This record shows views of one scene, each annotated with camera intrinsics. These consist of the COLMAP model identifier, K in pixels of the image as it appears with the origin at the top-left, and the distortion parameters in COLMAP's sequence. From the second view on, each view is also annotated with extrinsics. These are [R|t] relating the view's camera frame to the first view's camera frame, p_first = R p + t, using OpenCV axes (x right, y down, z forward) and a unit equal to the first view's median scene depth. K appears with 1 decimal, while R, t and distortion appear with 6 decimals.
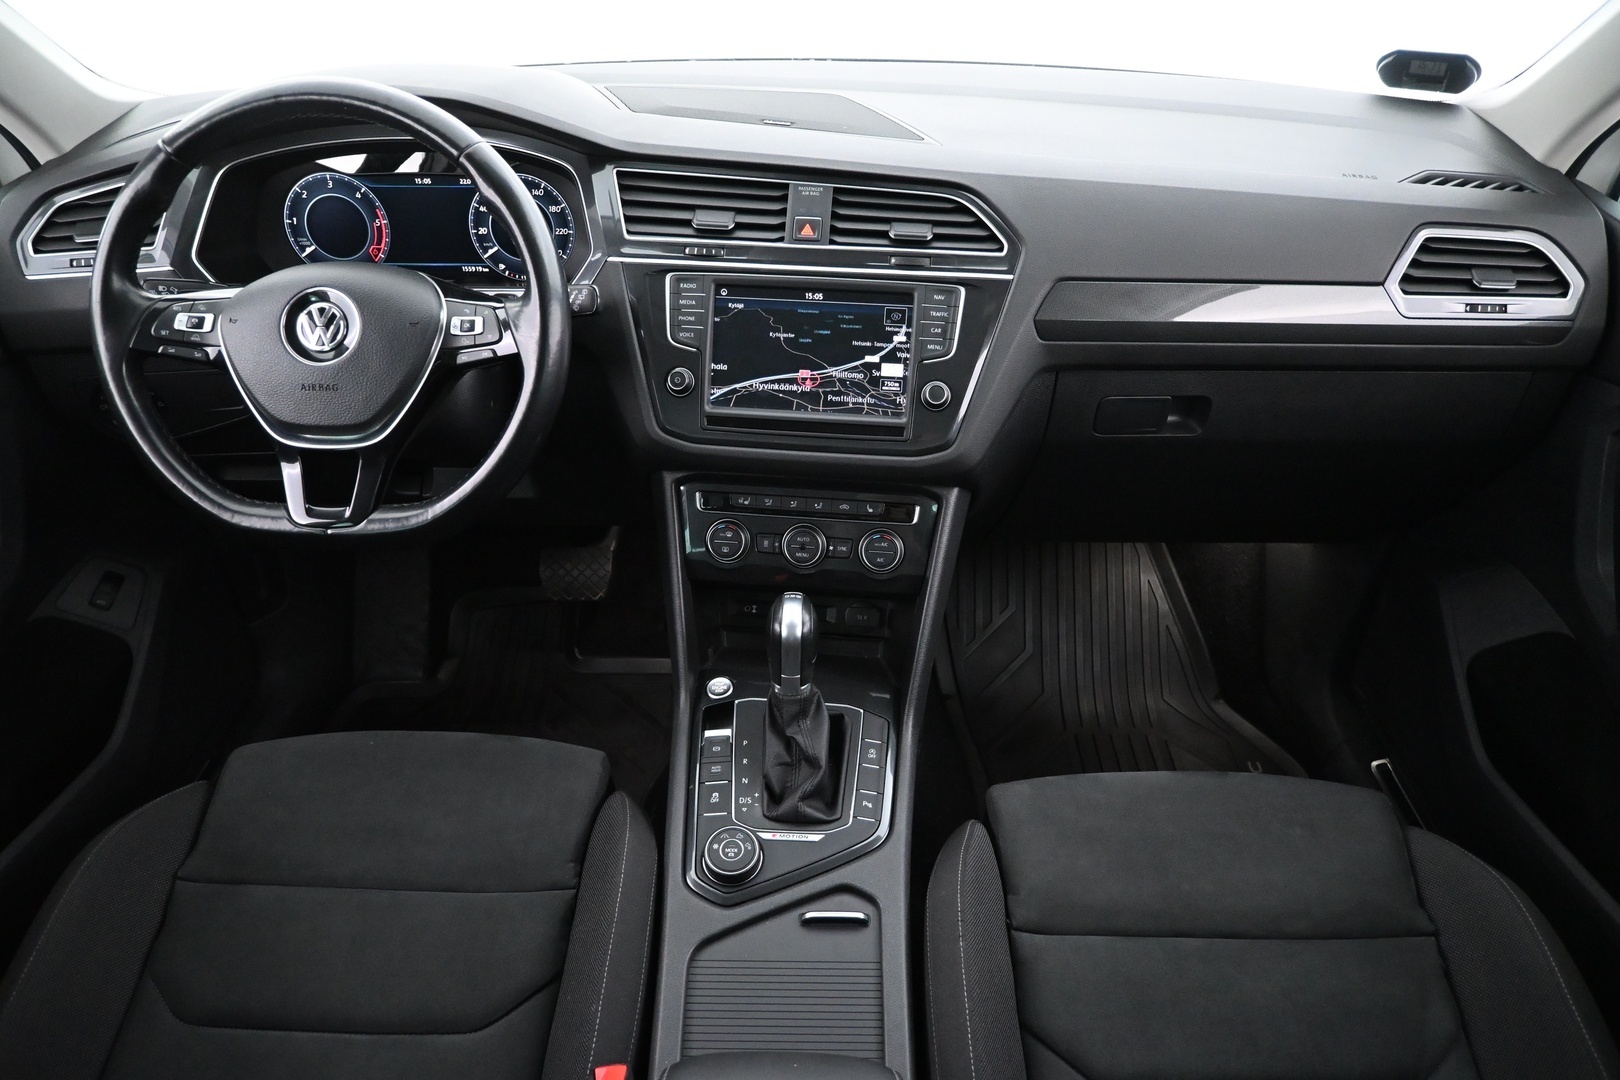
lens RADIAL K [[1092.7, 0, 809.7], [0, 1092.7, 539.6], [0, 0, 1]] dist [-0.004121, -0.005419]
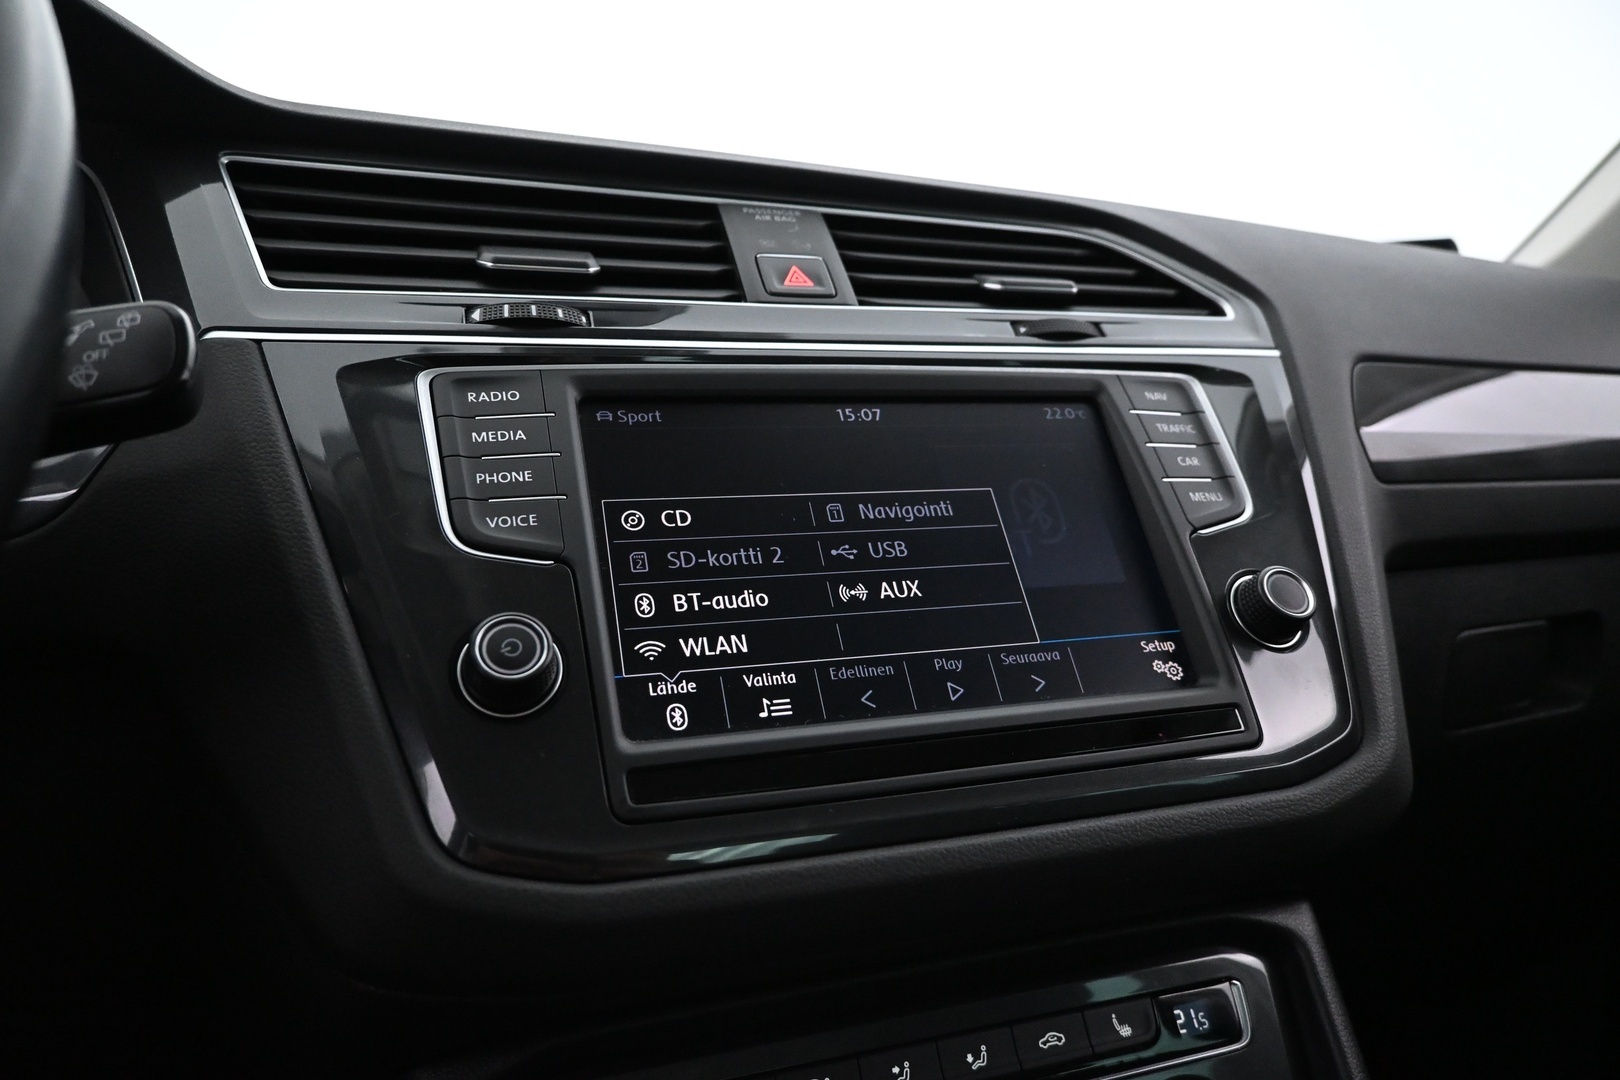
lens RADIAL K [[1092.7, 0, 809.1], [0, 1092.7, 535.9], [0, 0, 1]] dist [-0.004121, -0.005419]
pose [[0.907154, -0.049609, 0.417864, -0.163023], [0.265416, 0.838035, -0.476708, -0.021769], [-0.326536, 0.543356, 0.773395, 0.745026]]
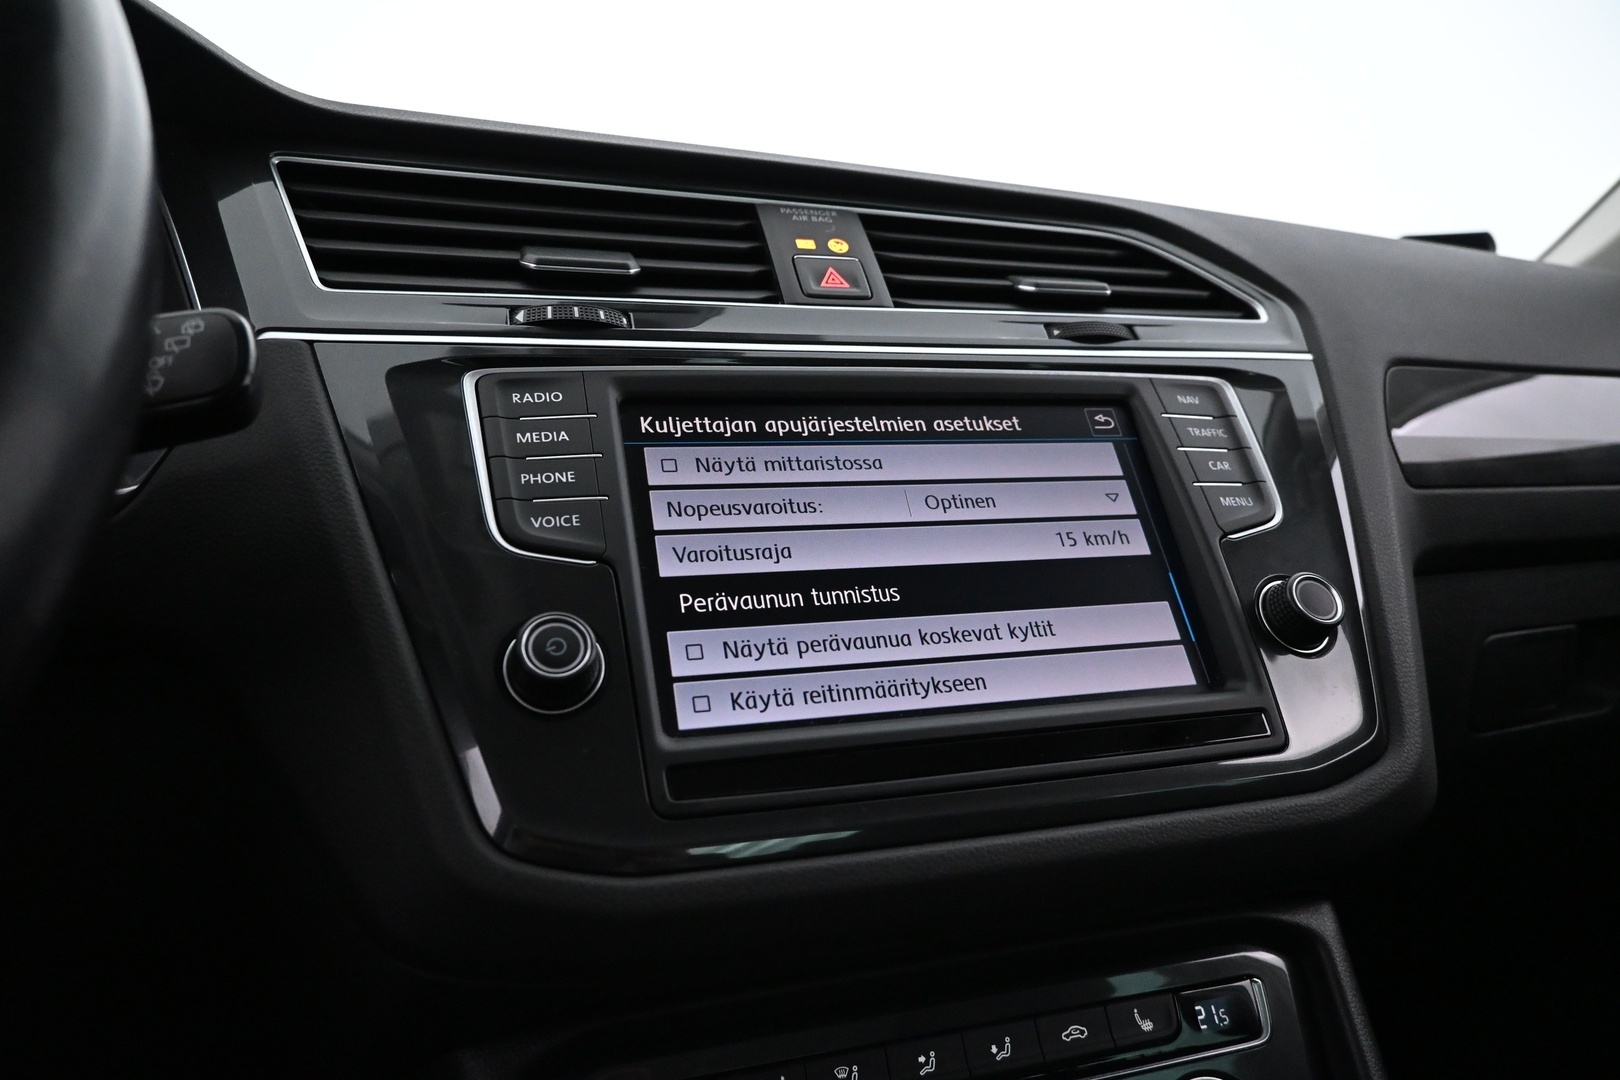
lens RADIAL K [[1092.7, 0, 808.9], [0, 1092.7, 535.0], [0, 0, 1]] dist [-0.004121, -0.005419]
pose [[0.915912, -0.044855, 0.398865, -0.169001], [0.245078, 0.849483, -0.467243, -0.025169], [-0.317871, 0.525706, 0.789045, 0.738031]]
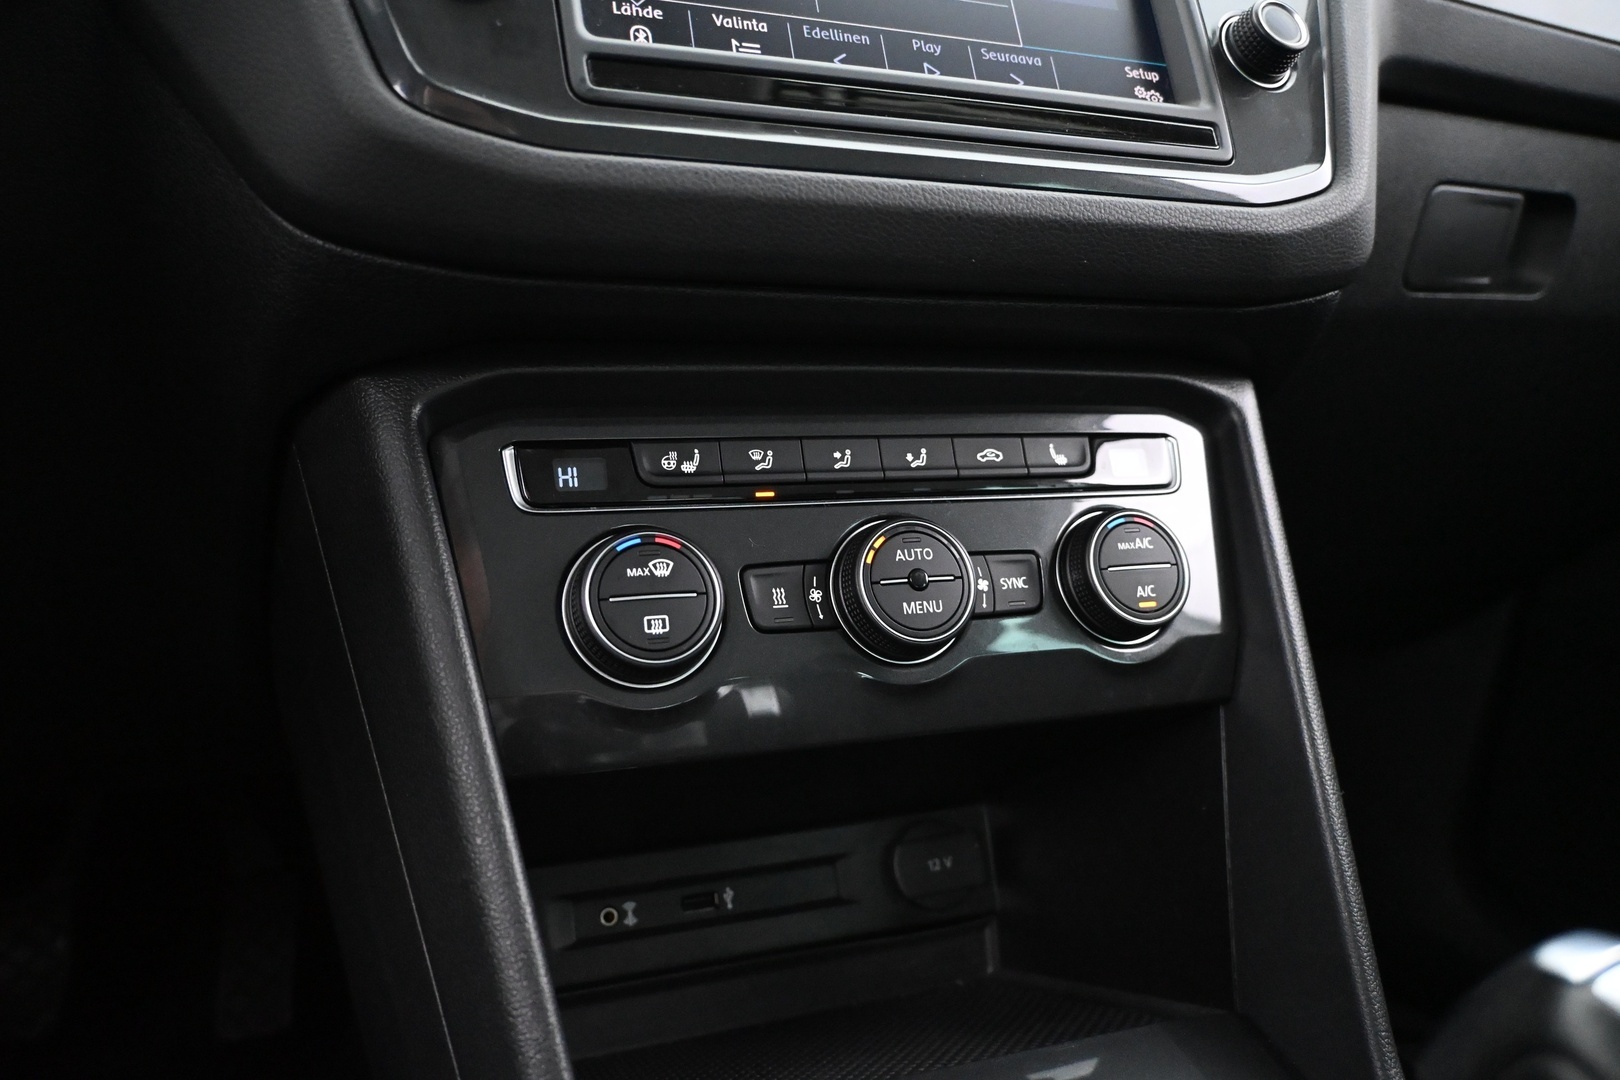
lens RADIAL K [[1130.1, 0, 814.8], [0, 1130.1, 537.0], [0, 0, 1]] dist [-0.012211, -0.011502]
pose [[0.891514, -0.072571, 0.447143, -0.173266], [0.216597, 0.935227, -0.280064, 0.078128], [-0.397855, 0.346530, 0.849487, 0.791461]]
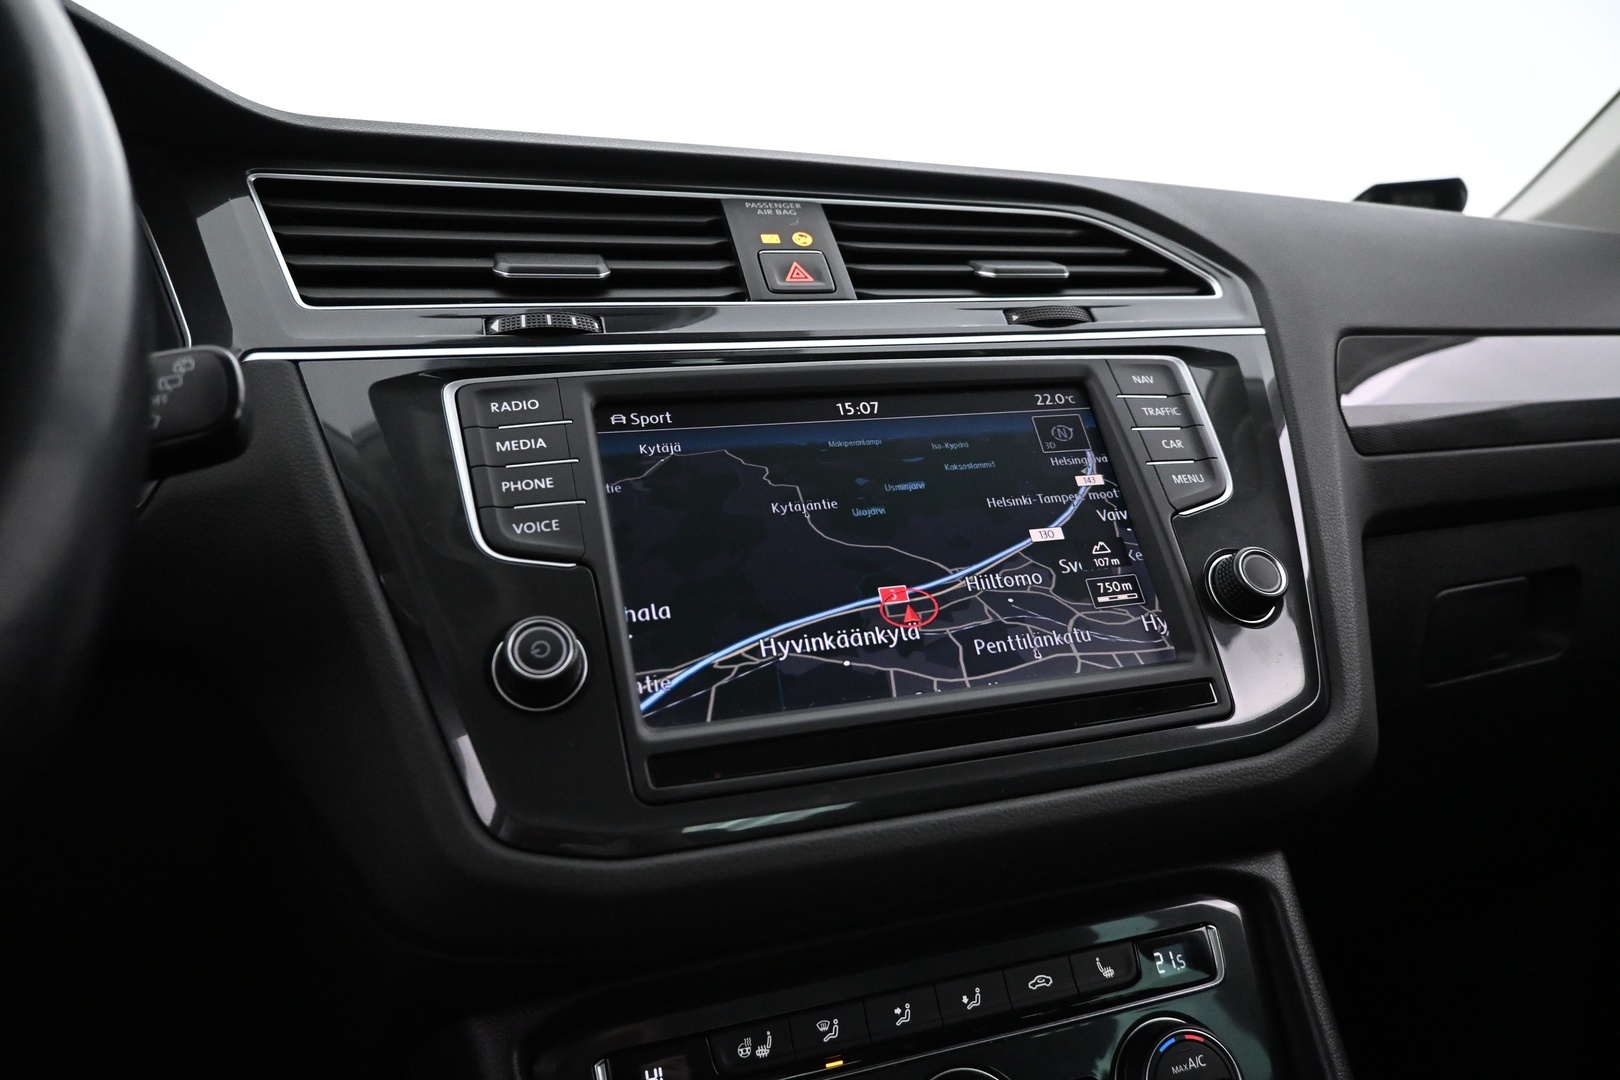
lens RADIAL K [[1092.7, 0, 808.6], [0, 1092.7, 535.8], [0, 0, 1]] dist [-0.004121, -0.005419]
pose [[0.912773, -0.093324, 0.397662, -0.167114], [0.272611, 0.864185, -0.422928, -0.027538], [-0.304184, 0.494445, 0.814246, 0.713347]]
